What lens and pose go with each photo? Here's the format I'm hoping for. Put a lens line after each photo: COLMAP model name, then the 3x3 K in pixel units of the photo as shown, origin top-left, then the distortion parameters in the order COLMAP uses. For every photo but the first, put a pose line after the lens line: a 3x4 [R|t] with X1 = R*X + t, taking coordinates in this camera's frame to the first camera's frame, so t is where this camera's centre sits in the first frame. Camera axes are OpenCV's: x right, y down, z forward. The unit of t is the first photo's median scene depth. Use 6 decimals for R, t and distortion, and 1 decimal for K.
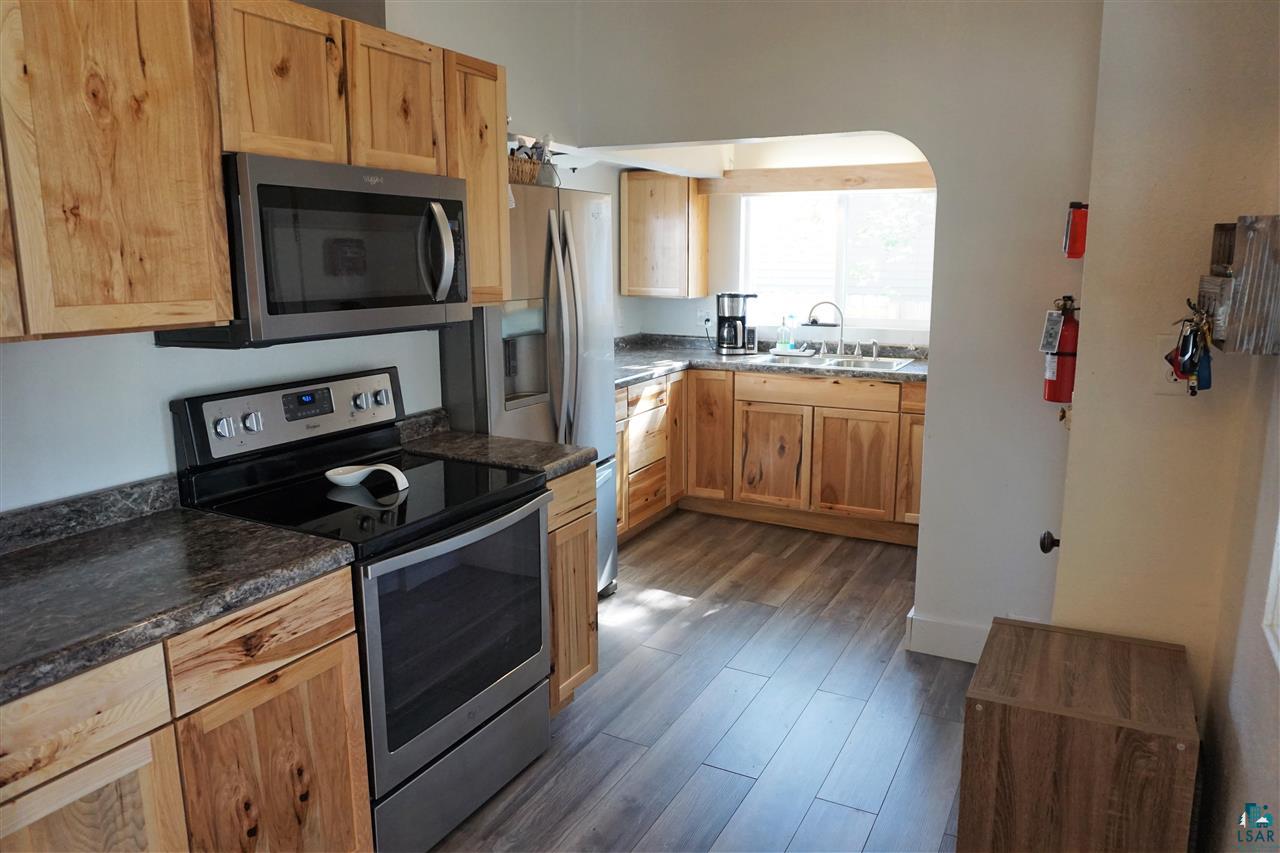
lens RADIAL K [[874.1, 0, 643.6], [0, 874.1, 431.5], [0, 0, 1]] dist [-0.071284, 0.051606]
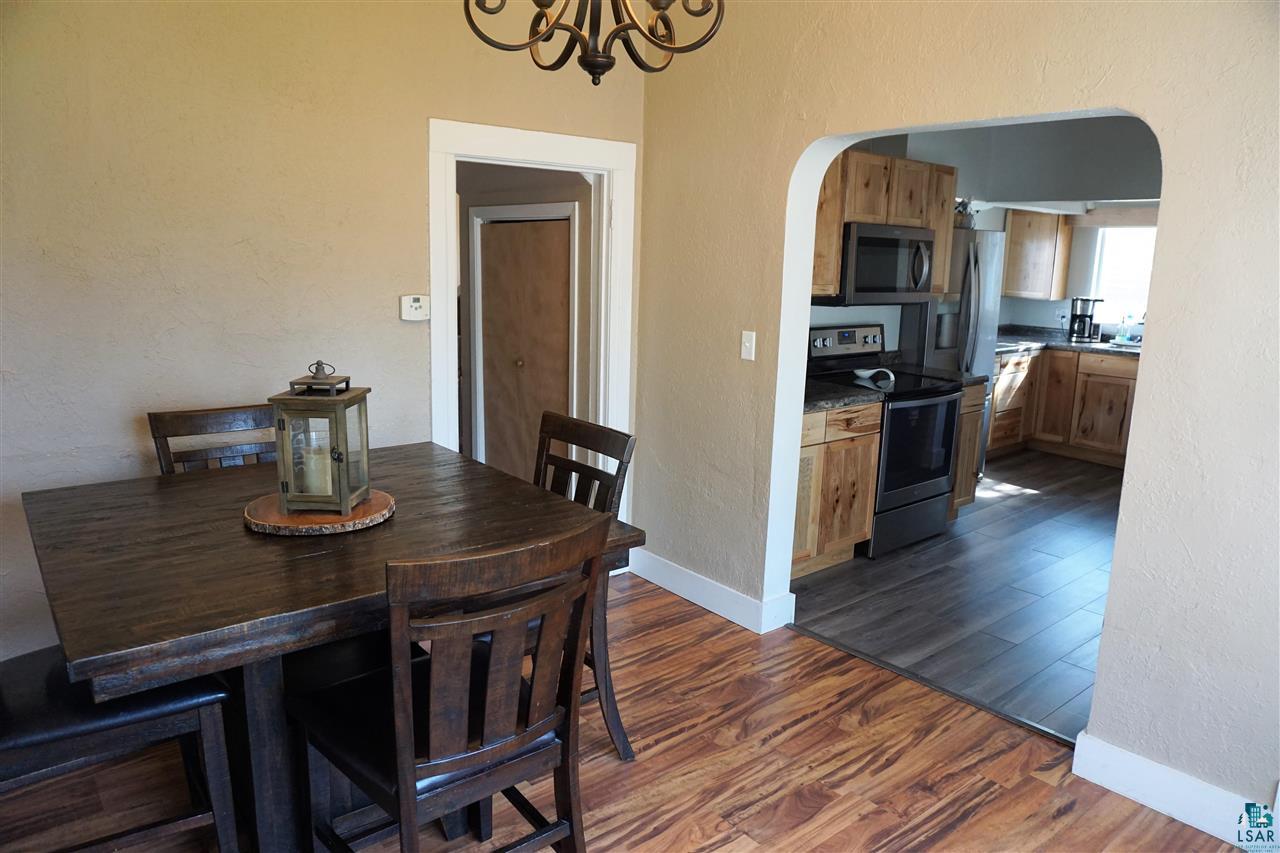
lens RADIAL K [[823.8, 0, 640.0], [0, 823.8, 426.5], [0, 0, 1]] dist [-0.055007, 0.001058]
pose [[0.916622, 0.101850, -0.386563, -0.031844], [-0.099498, 0.994694, 0.026147, 0.092372], [0.387175, 0.014496, 0.921892, -0.517127]]
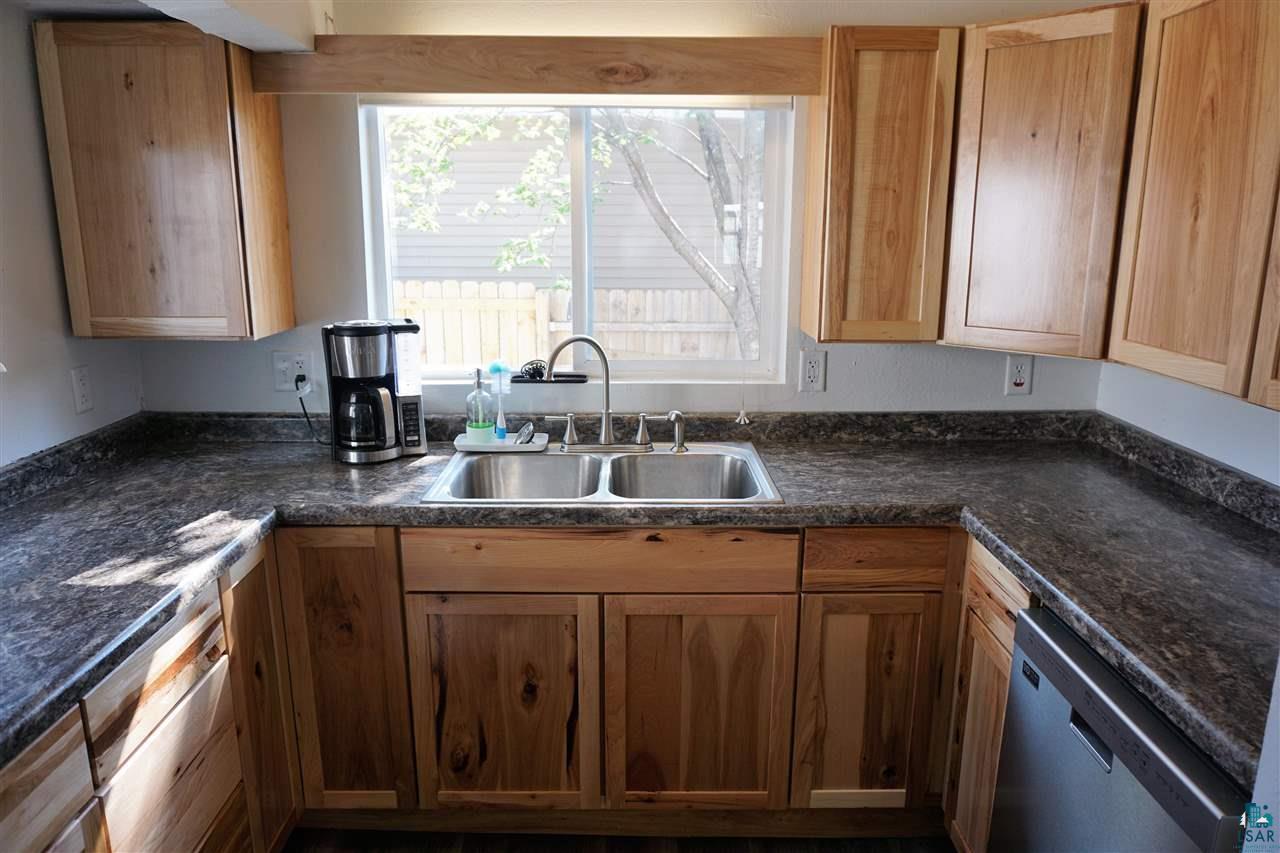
lens RADIAL K [[874.1, 0, 643.6], [0, 874.1, 431.5], [0, 0, 1]] dist [-0.071284, 0.051606]
pose [[0.880957, -0.100808, 0.462333, 0.022817], [0.084188, 0.994847, 0.056500, -0.131705], [-0.465646, -0.010851, 0.884905, 0.614266]]
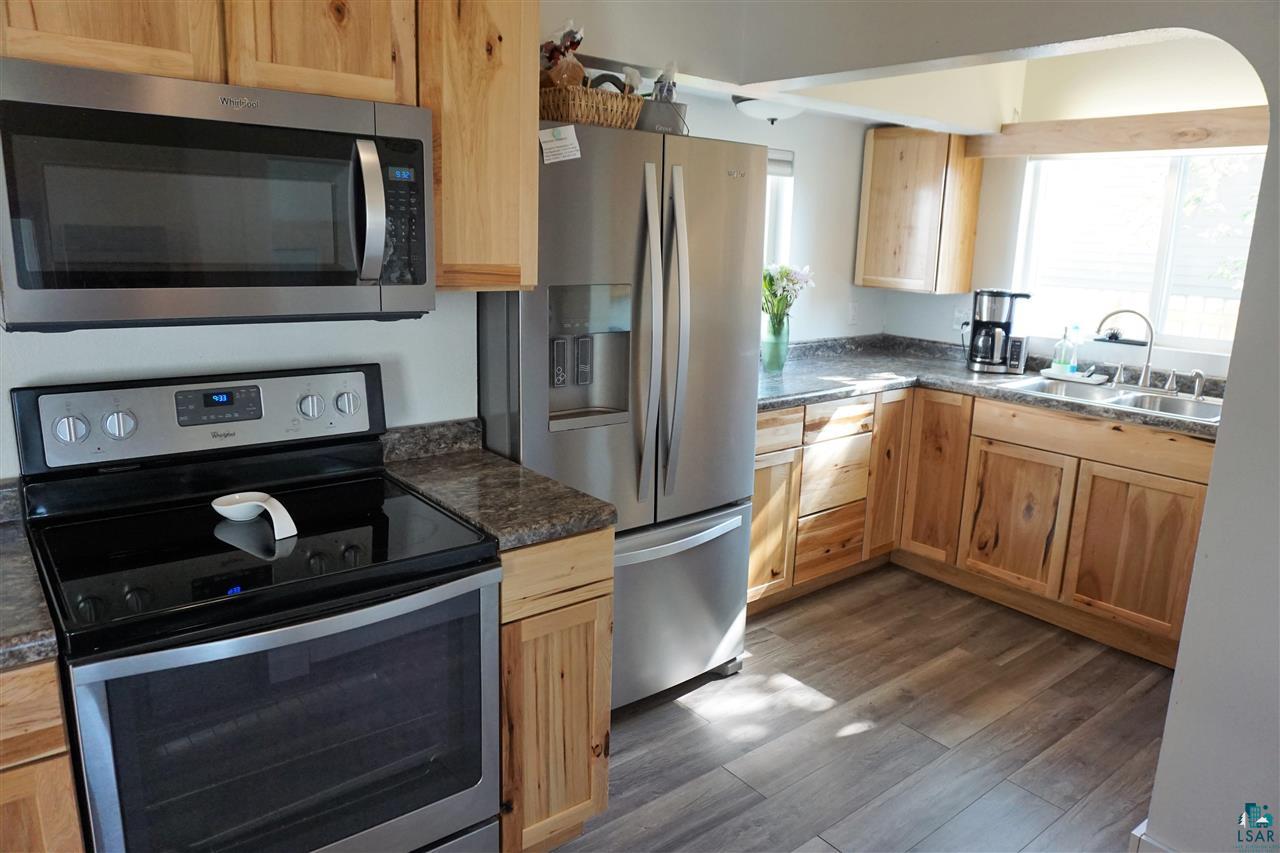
lens RADIAL K [[874.1, 0, 643.6], [0, 874.1, 431.5], [0, 0, 1]] dist [-0.071284, 0.051606]
pose [[0.918603, 0.114546, -0.378217, 0.132934], [-0.106233, 0.993418, 0.042847, -0.042701], [0.380635, 0.000820, 0.924725, 0.225035]]
